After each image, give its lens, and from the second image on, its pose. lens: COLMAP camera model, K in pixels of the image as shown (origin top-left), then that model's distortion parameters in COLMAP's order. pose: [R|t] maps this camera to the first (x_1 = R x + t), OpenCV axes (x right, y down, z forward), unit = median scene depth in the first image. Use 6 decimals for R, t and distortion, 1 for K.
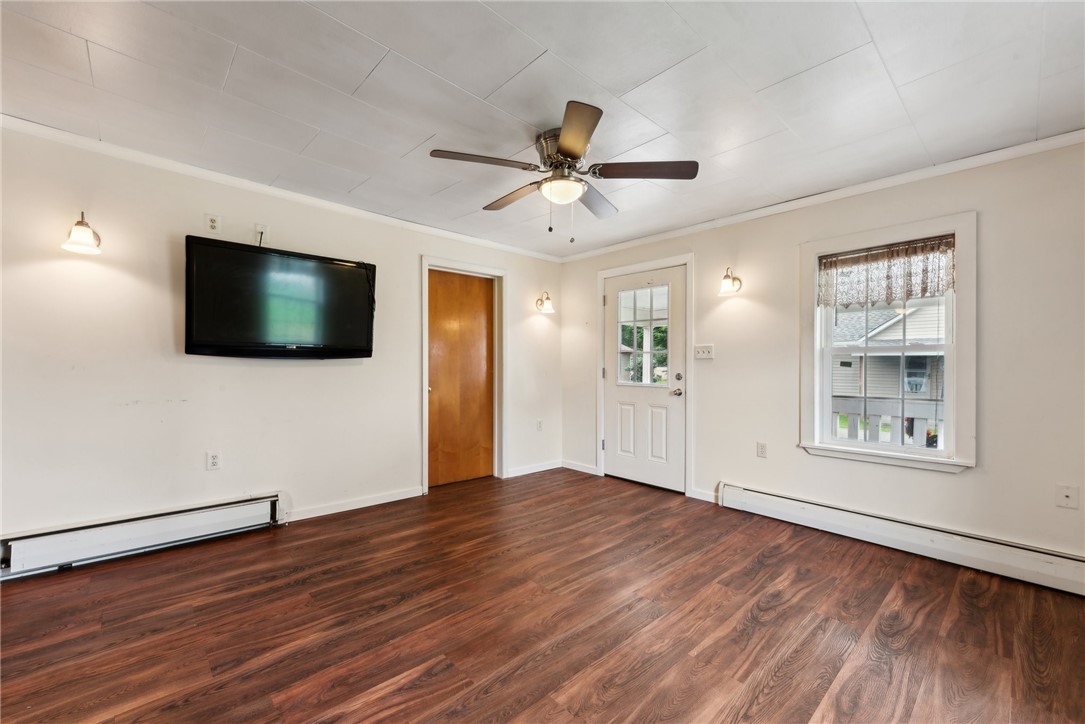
lens RADIAL K [[431.8, 0, 542.1], [0, 431.8, 365.5], [0, 0, 1]] dist [0.012714, -0.000154]
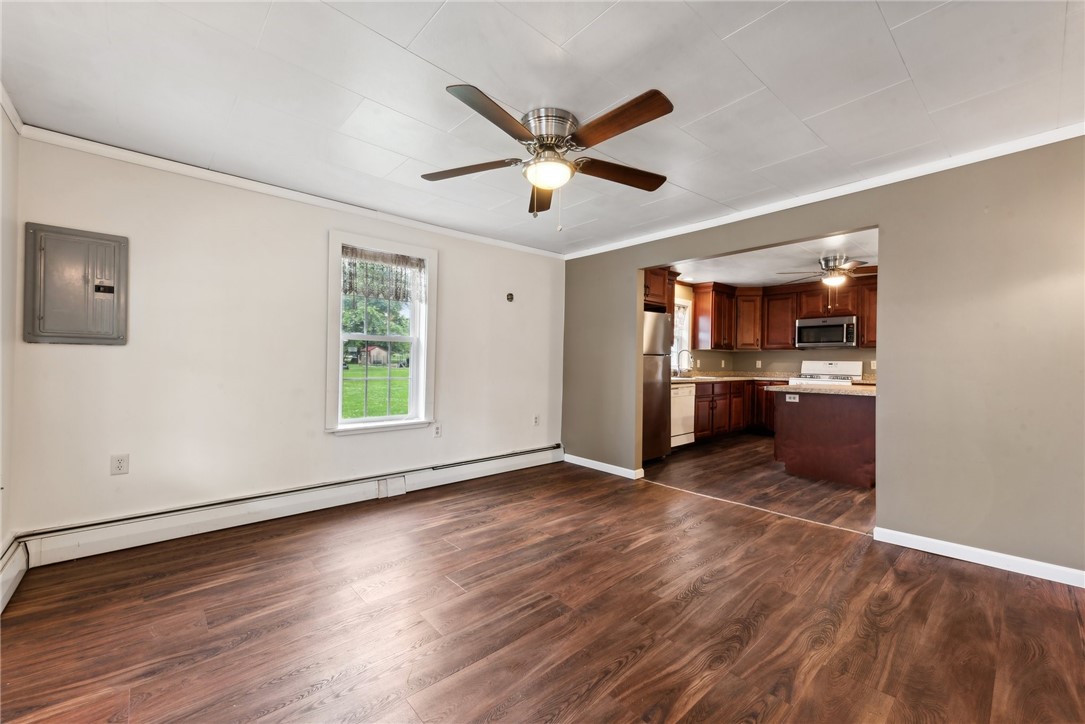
lens RADIAL K [[431.8, 0, 542.1], [0, 431.8, 365.5], [0, 0, 1]] dist [0.012714, -0.000154]
pose [[-0.999749, -0.021514, 0.006311, 0.045800], [-0.021454, 0.999725, 0.009441, 0.004028], [-0.006512, 0.009304, -0.999936, 1.956864]]
